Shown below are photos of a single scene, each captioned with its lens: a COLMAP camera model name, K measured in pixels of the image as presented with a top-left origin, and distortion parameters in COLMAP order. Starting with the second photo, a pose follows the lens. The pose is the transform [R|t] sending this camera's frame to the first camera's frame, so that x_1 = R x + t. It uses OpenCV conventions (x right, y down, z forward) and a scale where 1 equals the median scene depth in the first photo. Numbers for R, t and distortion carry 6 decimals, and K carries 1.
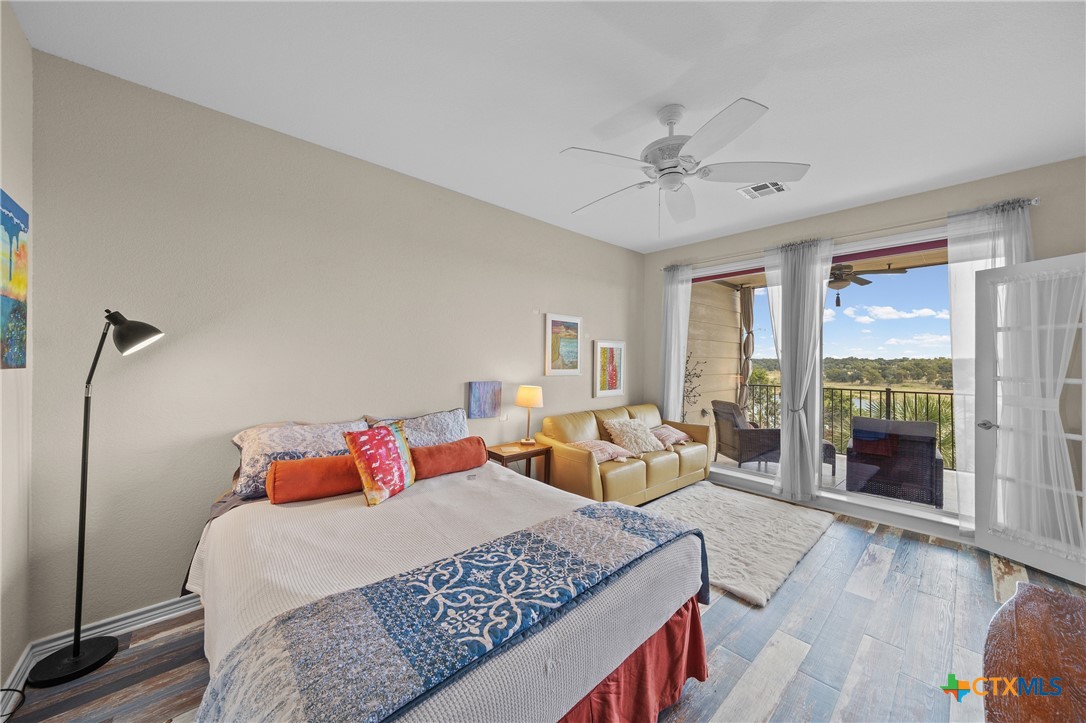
lens RADIAL K [[380.7, 0, 541.6], [0, 380.7, 359.3], [0, 0, 1]] dist [0.008154, -0.003641]
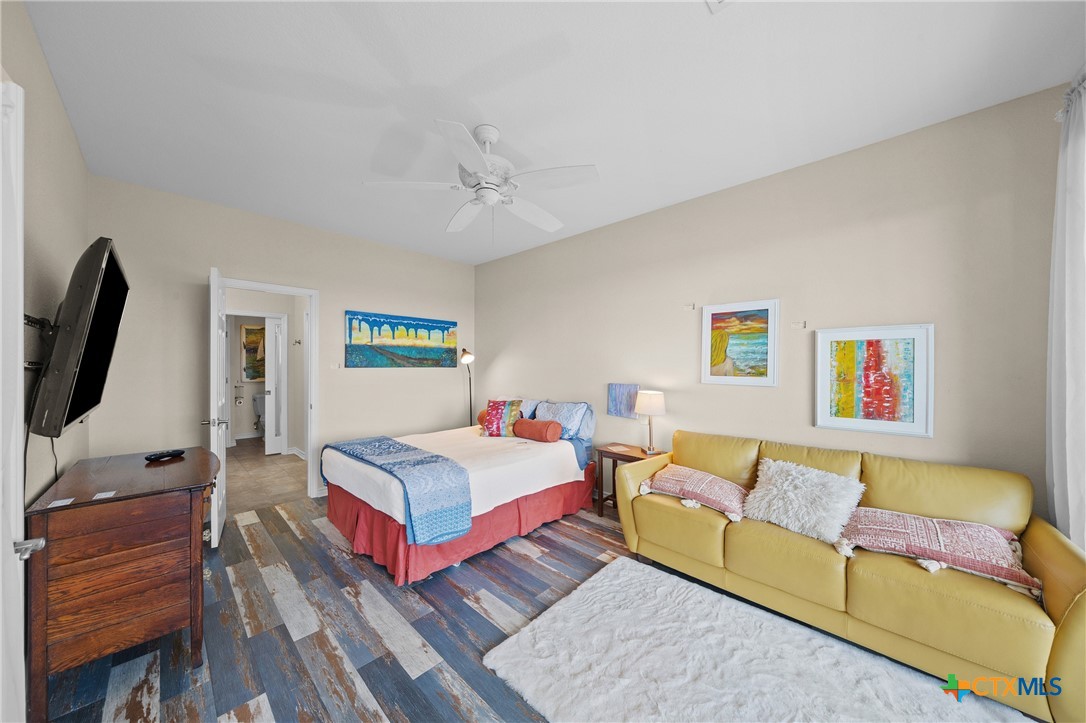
lens RADIAL K [[366.5, 0, 546.5], [0, 366.5, 366.9], [0, 0, 1]] dist [-0.004791, 0.000202]
pose [[0.094182, -0.001654, -0.995554, 0.732738], [-0.003012, 0.999994, -0.001946, 0.010720], [0.995550, 0.003182, 0.094177, 0.568426]]
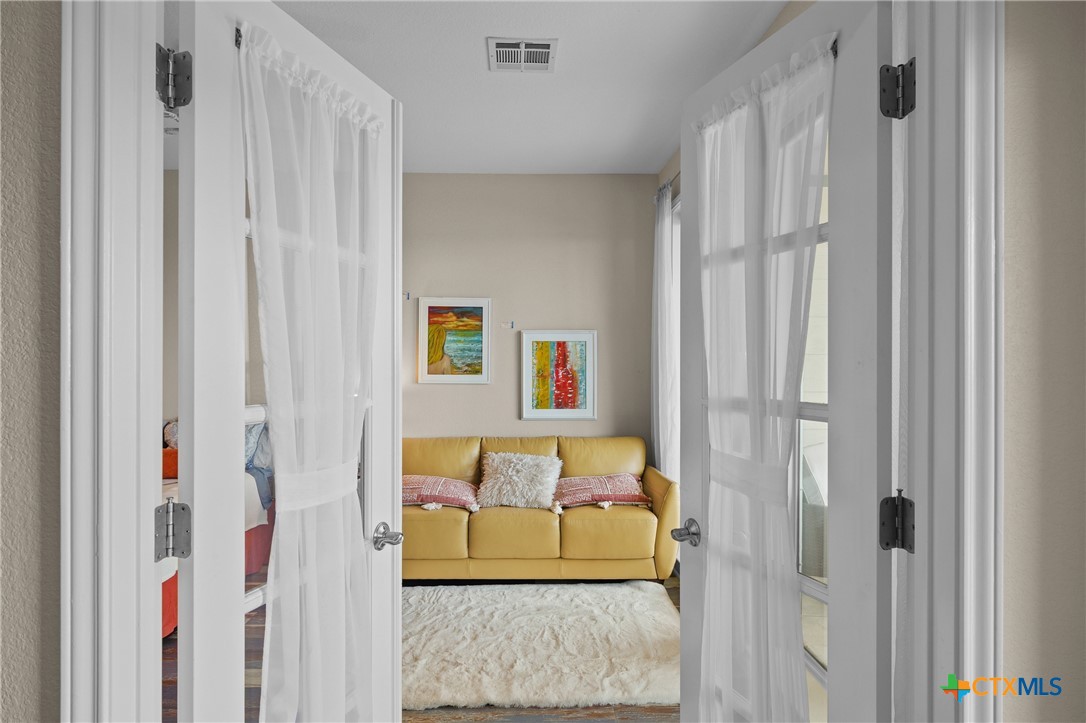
lens RADIAL K [[589.6, 0, 543.0], [0, 589.6, 361.5], [0, 0, 1]] dist [0.001068, -0.000033]
pose [[0.772665, -0.013009, -0.634681, 0.879141], [0.004832, 0.999882, -0.014612, 0.018872], [0.634796, 0.008224, 0.772636, 0.264942]]
